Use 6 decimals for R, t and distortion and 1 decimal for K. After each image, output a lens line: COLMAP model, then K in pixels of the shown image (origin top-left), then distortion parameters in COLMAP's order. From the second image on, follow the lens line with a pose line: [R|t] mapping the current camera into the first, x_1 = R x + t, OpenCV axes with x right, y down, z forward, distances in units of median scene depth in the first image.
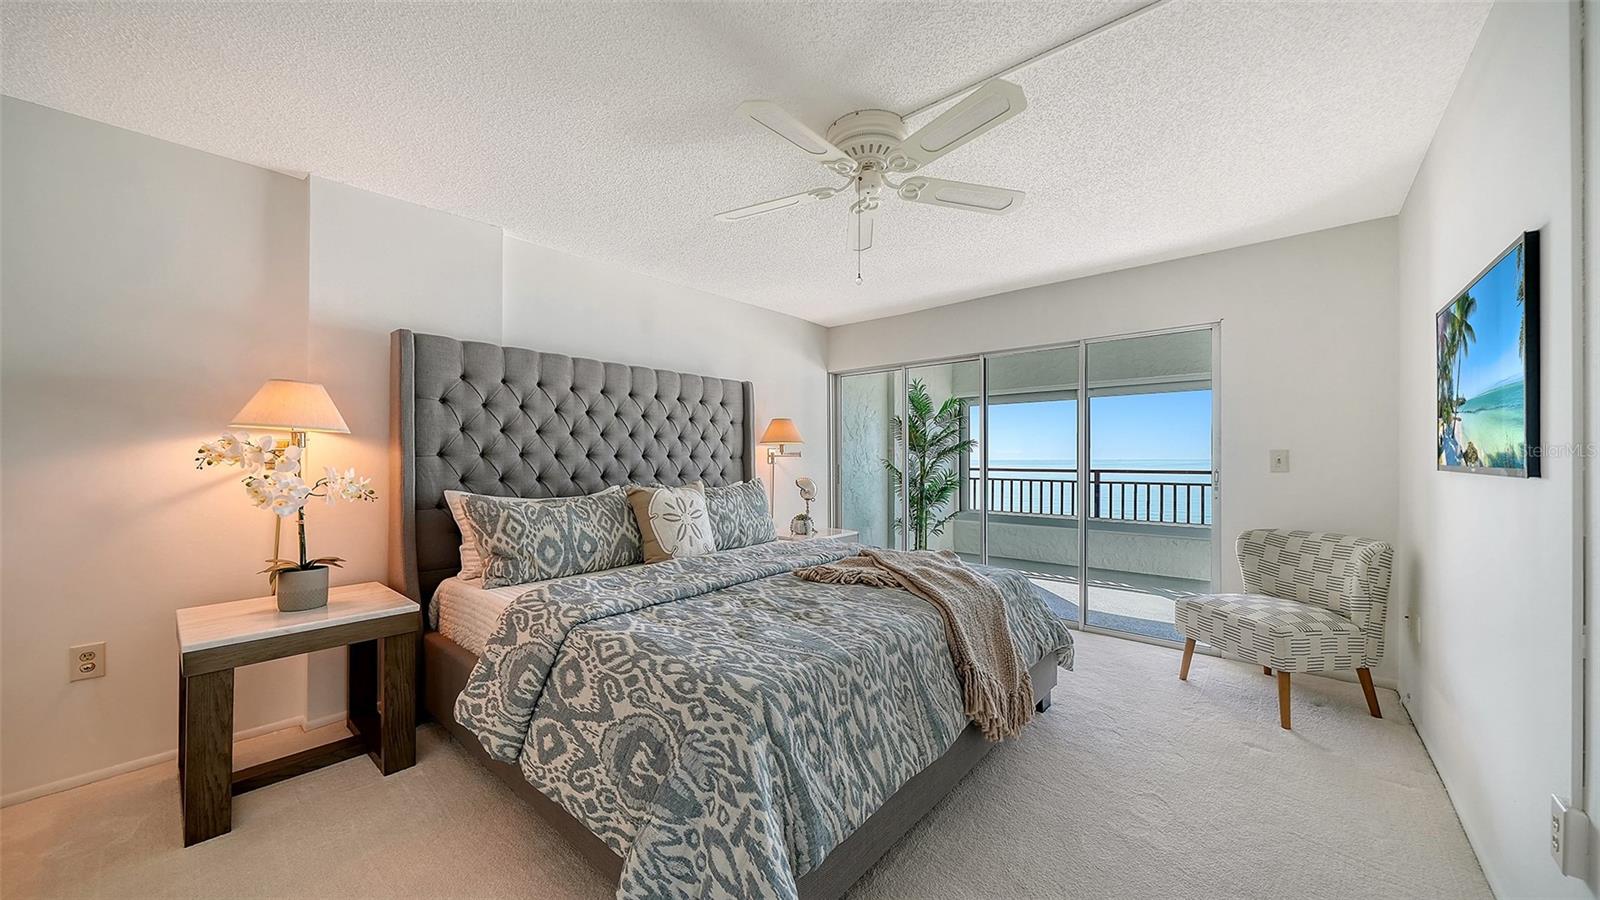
lens RADIAL K [[566.2, 0, 800.7], [0, 566.2, 448.0], [0, 0, 1]] dist [0.001778, 0.000039]
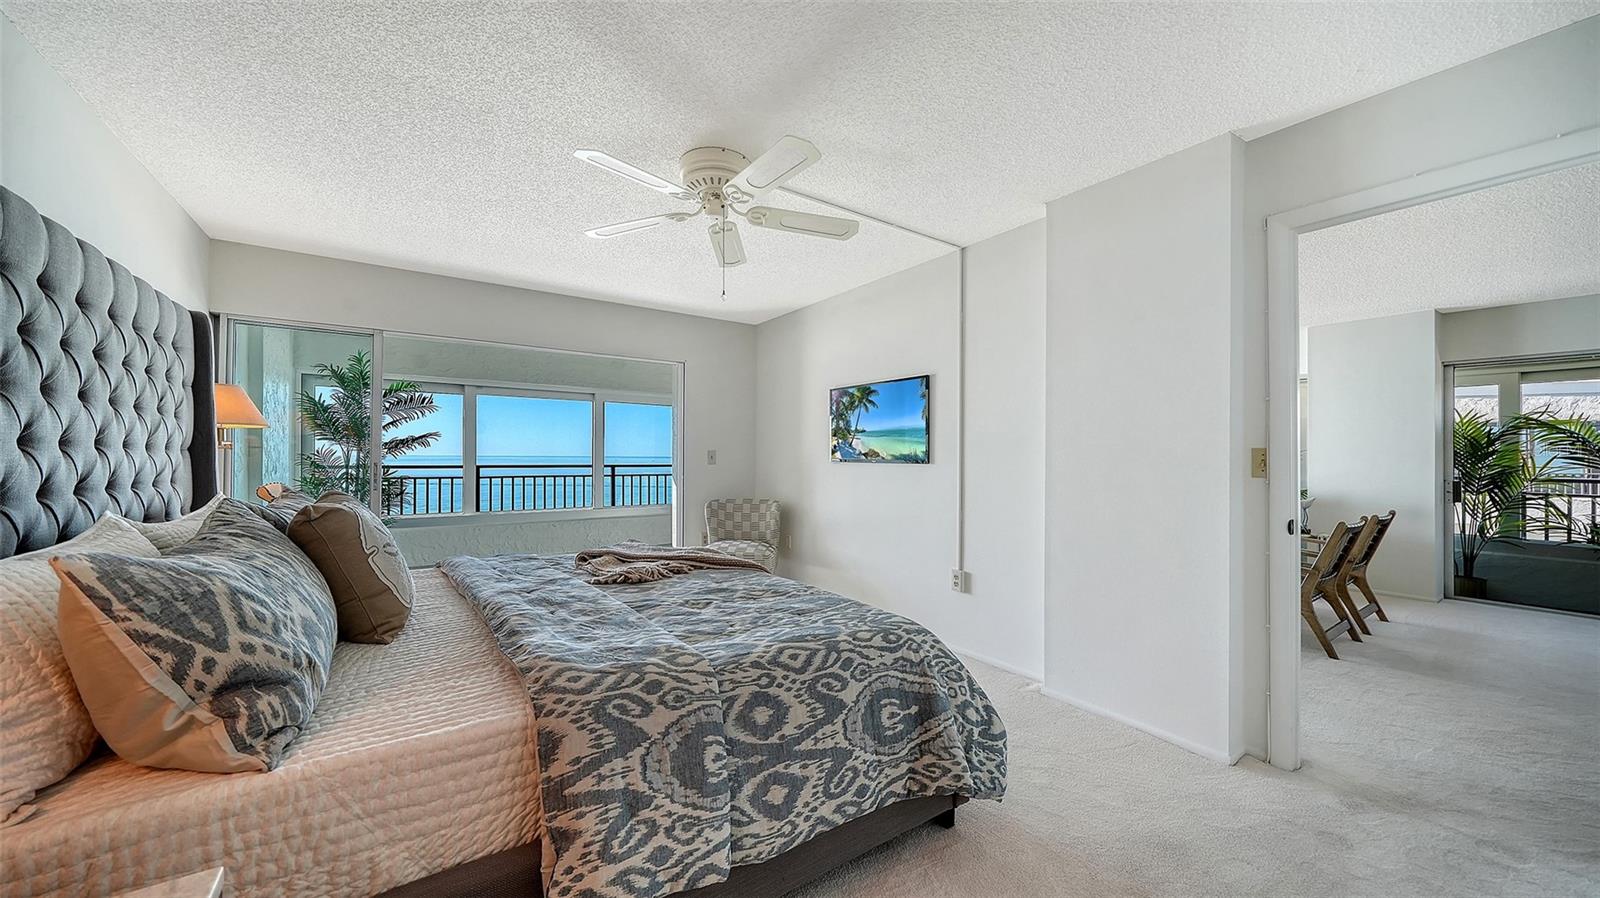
lens RADIAL K [[557.0, 0, 797.0], [0, 557.0, 438.9], [0, 0, 1]] dist [-0.007620, -0.000055]
pose [[0.247576, 0.031697, 0.968350, -1.198832], [-0.023362, 0.999369, -0.026740, 0.017215], [-0.968587, -0.016003, 0.248161, 0.748454]]
